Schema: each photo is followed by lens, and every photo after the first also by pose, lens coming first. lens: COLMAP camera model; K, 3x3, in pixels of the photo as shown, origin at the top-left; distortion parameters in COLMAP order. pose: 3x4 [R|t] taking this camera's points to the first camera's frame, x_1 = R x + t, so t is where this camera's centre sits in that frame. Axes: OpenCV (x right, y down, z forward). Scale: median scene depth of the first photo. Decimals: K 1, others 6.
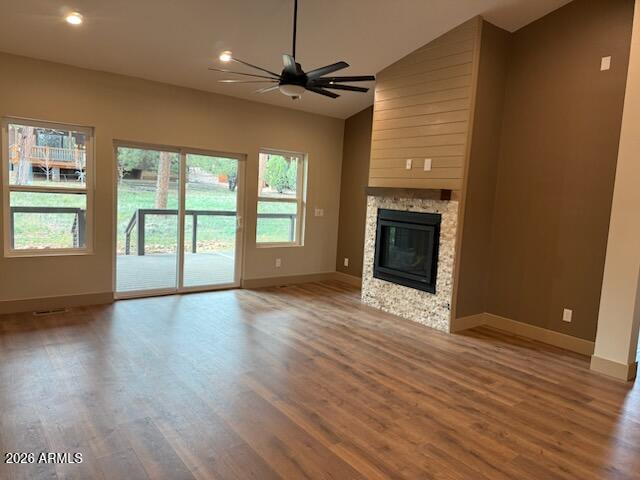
lens RADIAL K [[436.5, 0, 315.4], [0, 436.5, 242.0], [0, 0, 1]] dist [0.000894, -0.006461]
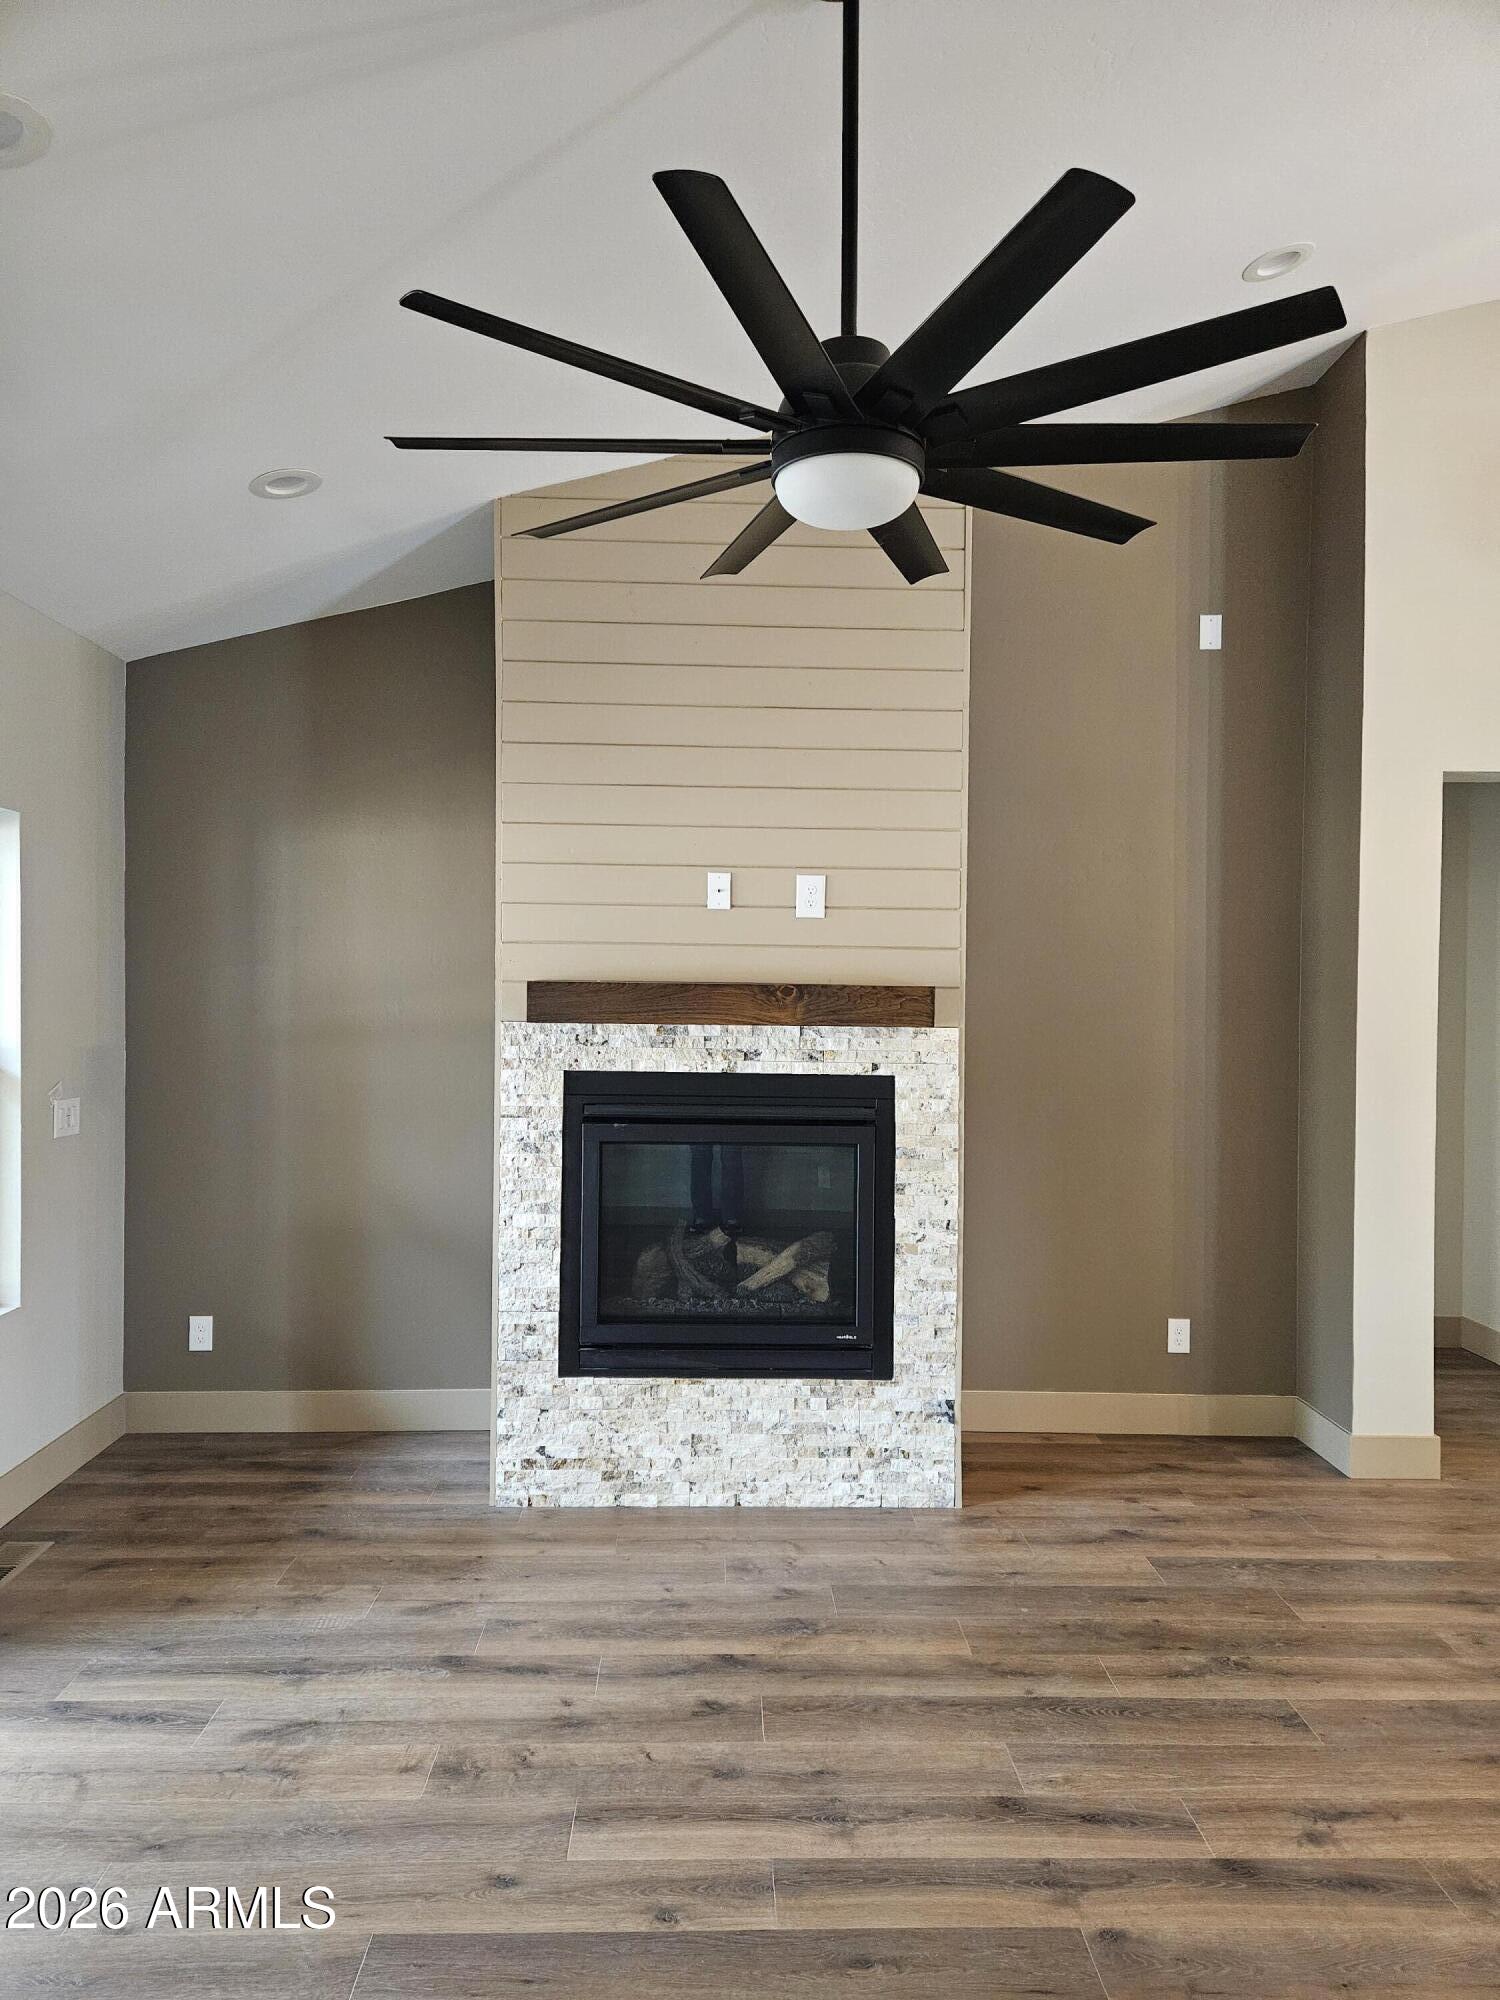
lens RADIAL K [[1326.3, 0, 746.7], [0, 1326.3, 988.6], [0, 0, 1]] dist [0.067420, -0.053192]
pose [[0.583834, -0.048336, 0.810433, -0.423361], [0.112525, 0.993409, -0.021813, -0.108001], [-0.804038, 0.103929, 0.585425, 0.566588]]
